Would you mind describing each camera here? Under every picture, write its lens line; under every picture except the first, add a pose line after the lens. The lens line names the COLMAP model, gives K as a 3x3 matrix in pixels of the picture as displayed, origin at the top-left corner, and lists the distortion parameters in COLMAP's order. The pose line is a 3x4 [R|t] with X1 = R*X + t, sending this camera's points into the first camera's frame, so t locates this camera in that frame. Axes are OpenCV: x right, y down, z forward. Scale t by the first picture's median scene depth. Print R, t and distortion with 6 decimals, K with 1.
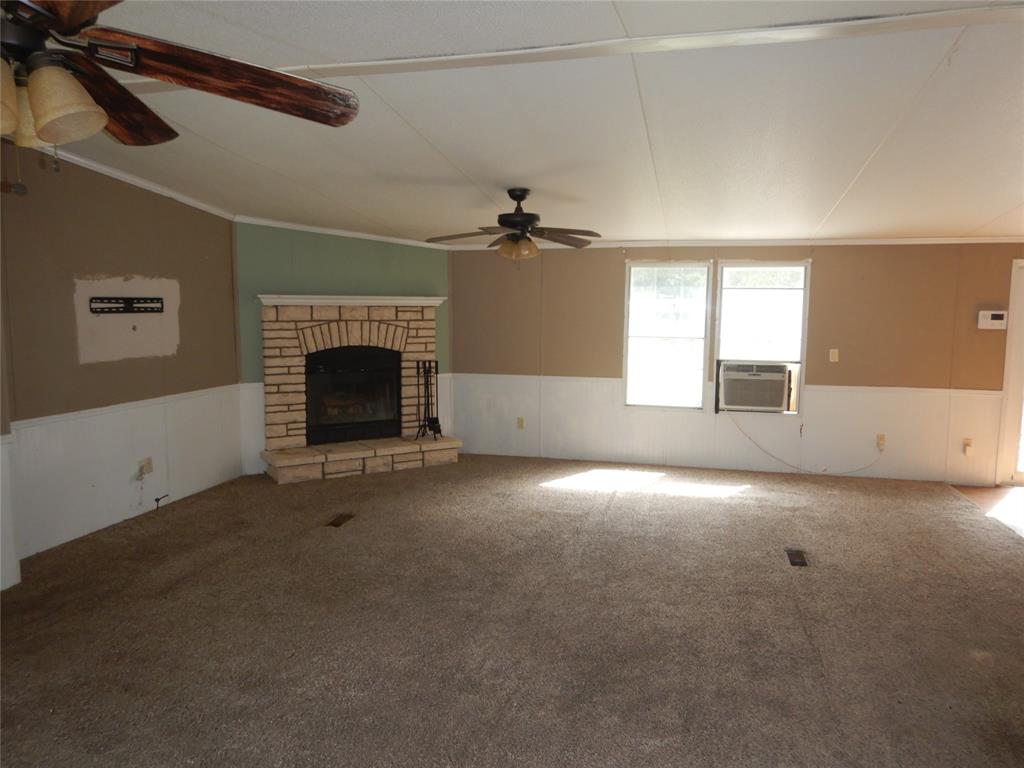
lens RADIAL K [[718.3, 0, 512.0], [0, 718.3, 384.0], [0, 0, 1]] dist [-0.016431, -0.003513]
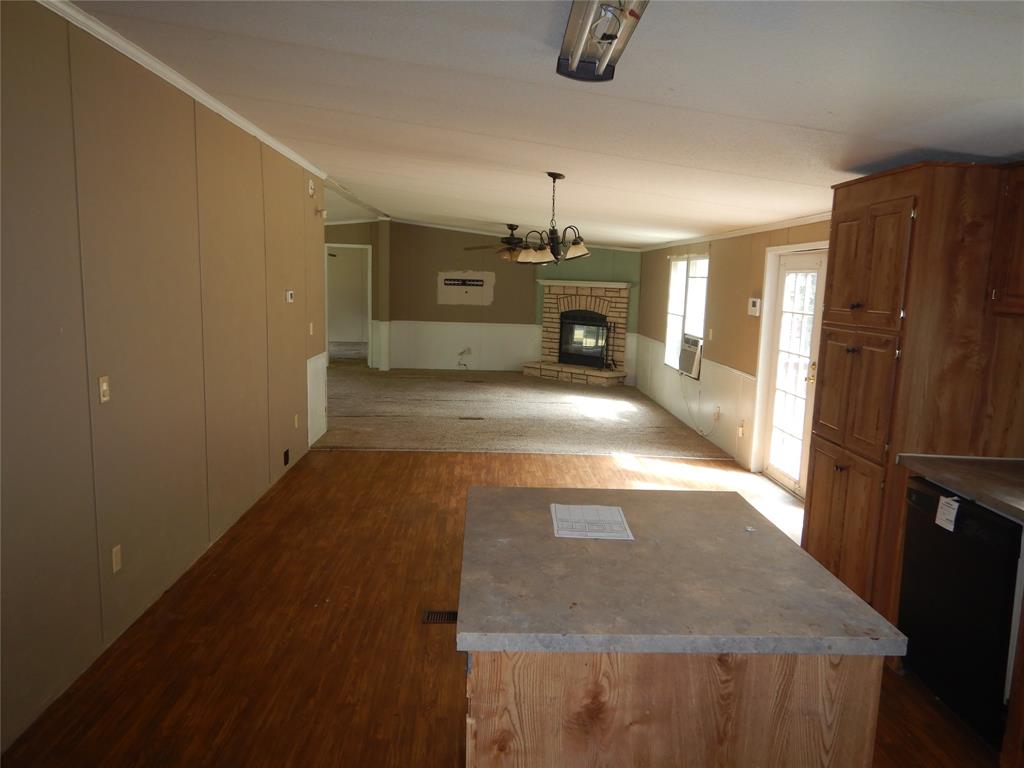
lens RADIAL K [[718.3, 0, 512.0], [0, 718.3, 384.0], [0, 0, 1]] dist [-0.016431, -0.003513]
pose [[0.298180, 0.142306, -0.943842, 1.450547], [-0.134927, 0.985179, 0.105913, -0.039521], [0.944925, 0.095769, 0.312962, 0.327219]]
